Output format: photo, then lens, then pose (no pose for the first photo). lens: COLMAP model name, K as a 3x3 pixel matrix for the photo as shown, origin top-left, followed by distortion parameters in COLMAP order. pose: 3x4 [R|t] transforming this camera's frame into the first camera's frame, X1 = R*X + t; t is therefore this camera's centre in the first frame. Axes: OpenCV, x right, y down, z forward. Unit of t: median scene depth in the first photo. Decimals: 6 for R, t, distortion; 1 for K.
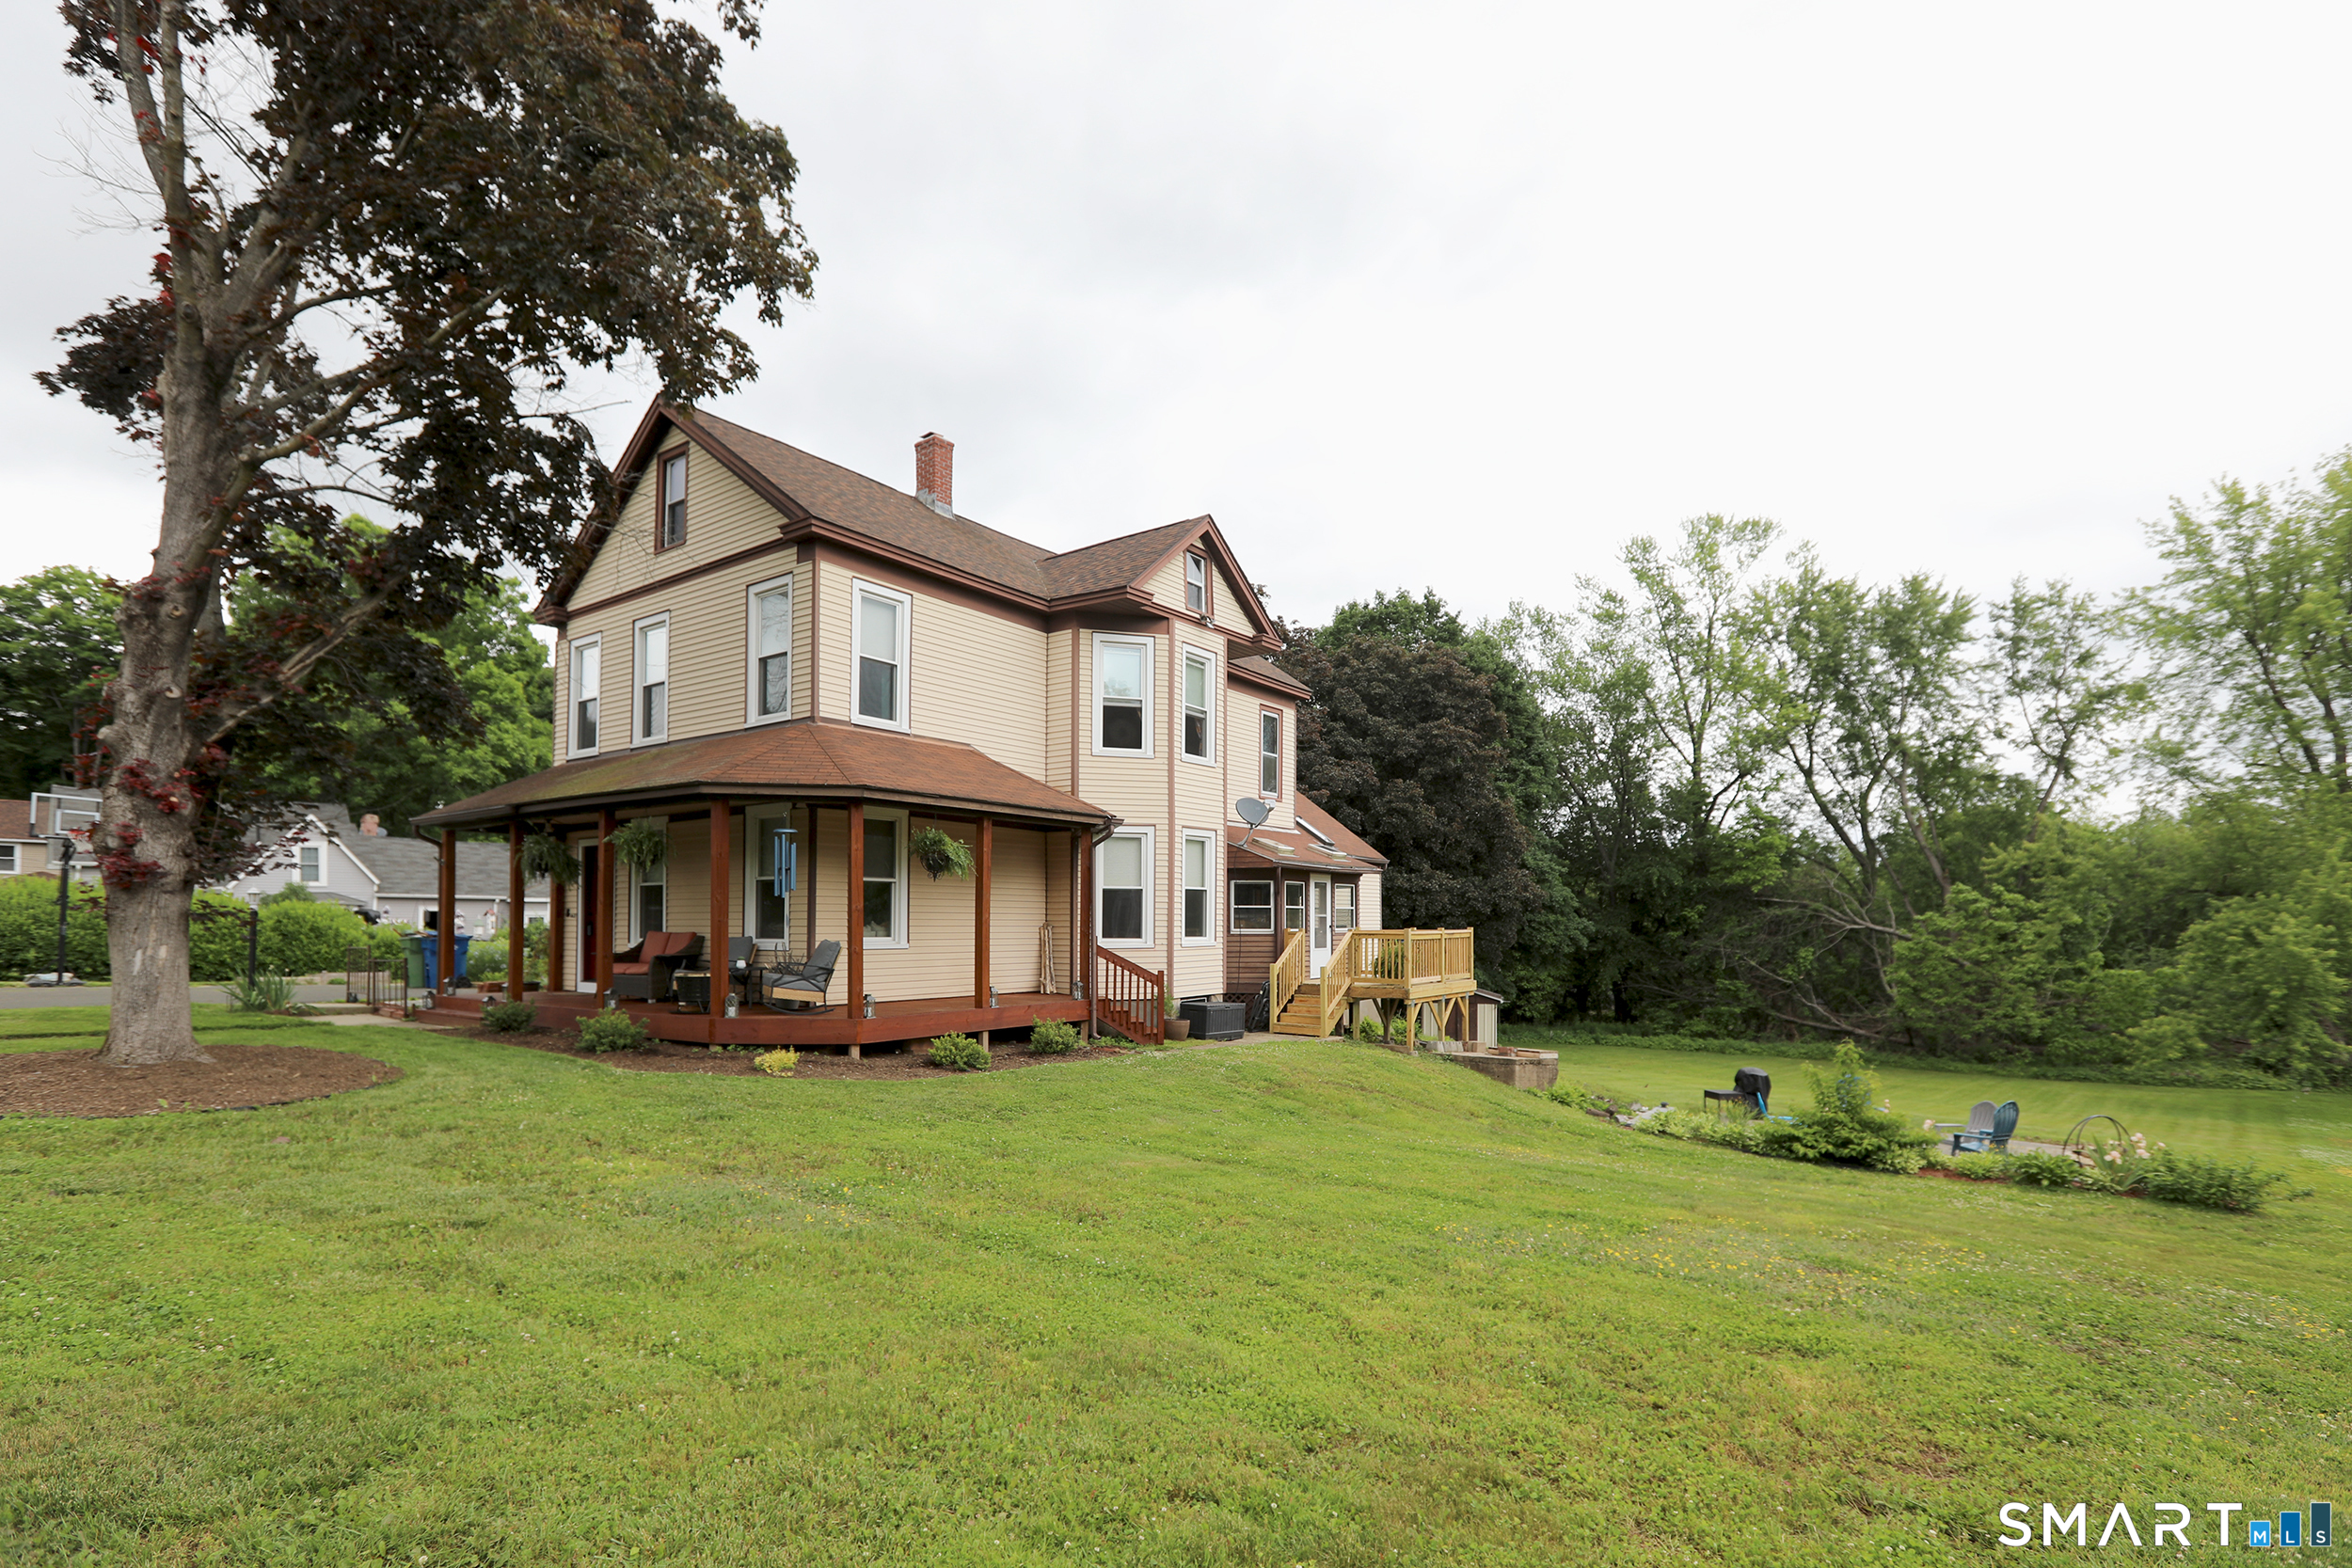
lens RADIAL K [[1069.3, 0, 1217.4], [0, 1069.3, 889.6], [0, 0, 1]] dist [-0.009471, -0.000566]
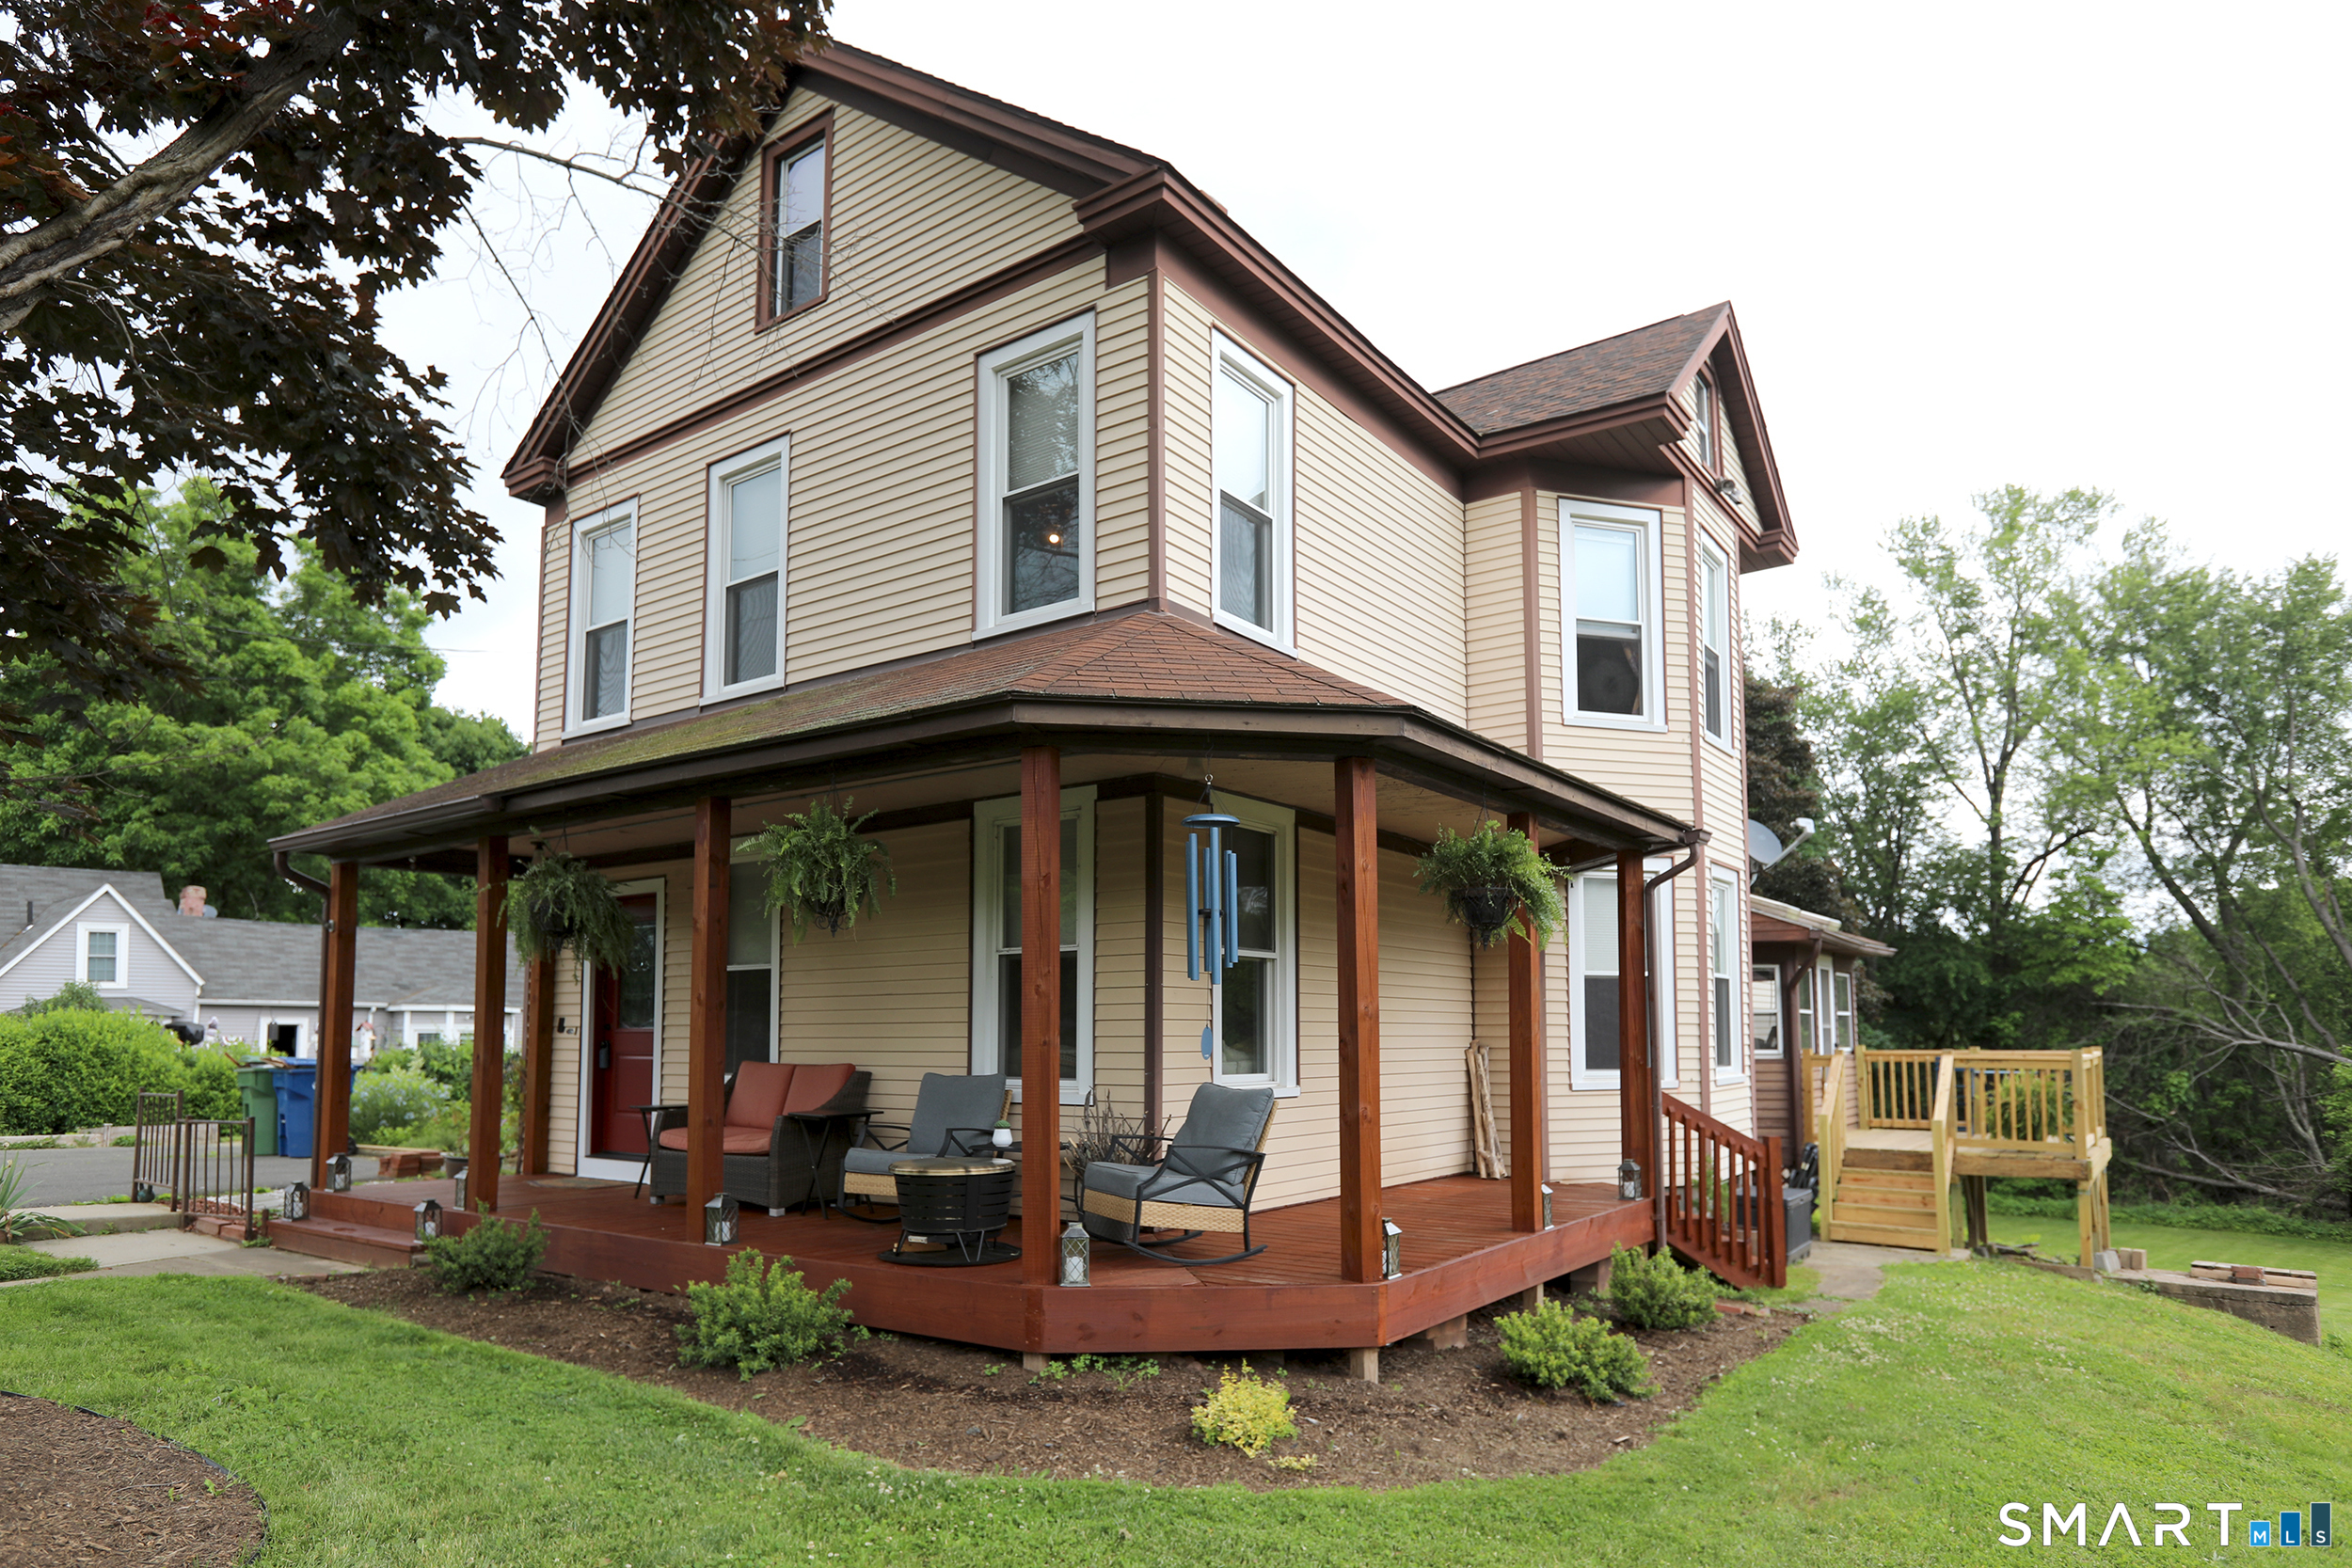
lens RADIAL K [[1325.4, 0, 1240.8], [0, 1325.4, 939.1], [0, 0, 1]] dist [-0.002424, 0.001630]
pose [[0.999991, -0.002468, -0.003404, -0.102584], [0.002318, 0.999063, -0.043218, 0.003114], [0.003508, 0.043210, 0.999060, 0.130097]]
